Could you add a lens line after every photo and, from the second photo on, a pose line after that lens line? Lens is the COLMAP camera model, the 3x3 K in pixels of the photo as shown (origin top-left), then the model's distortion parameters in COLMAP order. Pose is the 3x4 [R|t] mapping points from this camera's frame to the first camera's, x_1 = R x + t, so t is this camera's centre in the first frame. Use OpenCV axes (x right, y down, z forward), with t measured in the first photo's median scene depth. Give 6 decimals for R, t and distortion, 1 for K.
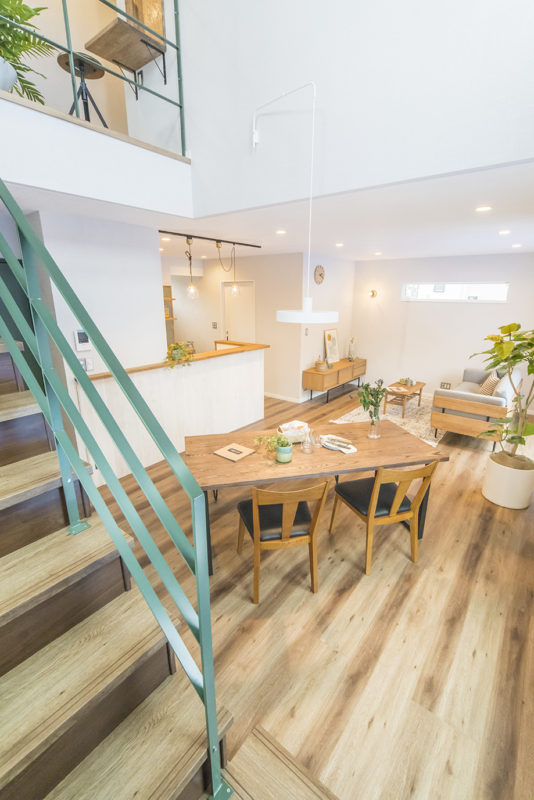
lens RADIAL K [[353.4, 0, 263.0], [0, 353.4, 427.0], [0, 0, 1]] dist [-0.009152, 0.000333]
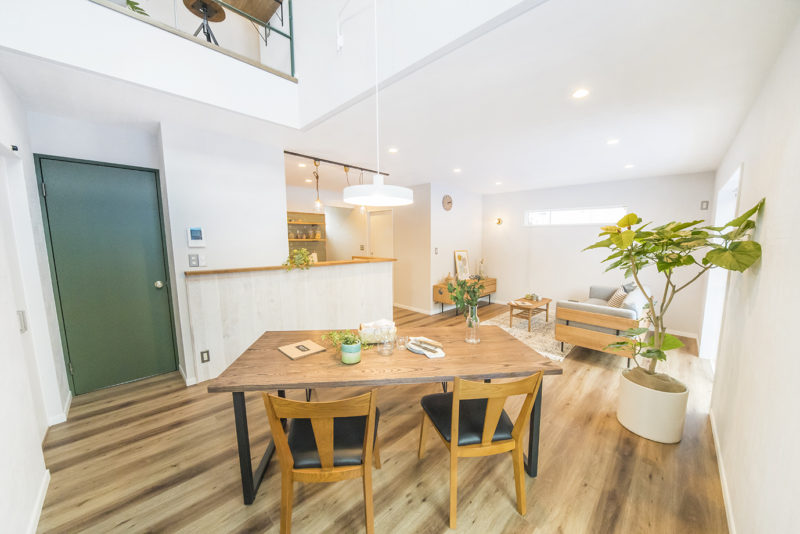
lens RADIAL K [[285.1, 0, 387.9], [0, 285.1, 283.7], [0, 0, 1]] dist [-0.013364, 0.000149]
pose [[0.991963, 0.021677, -0.124658, 0.172708], [-0.045699, 0.980091, -0.193216, 0.030561], [0.117988, 0.197360, 0.973205, 0.240892]]
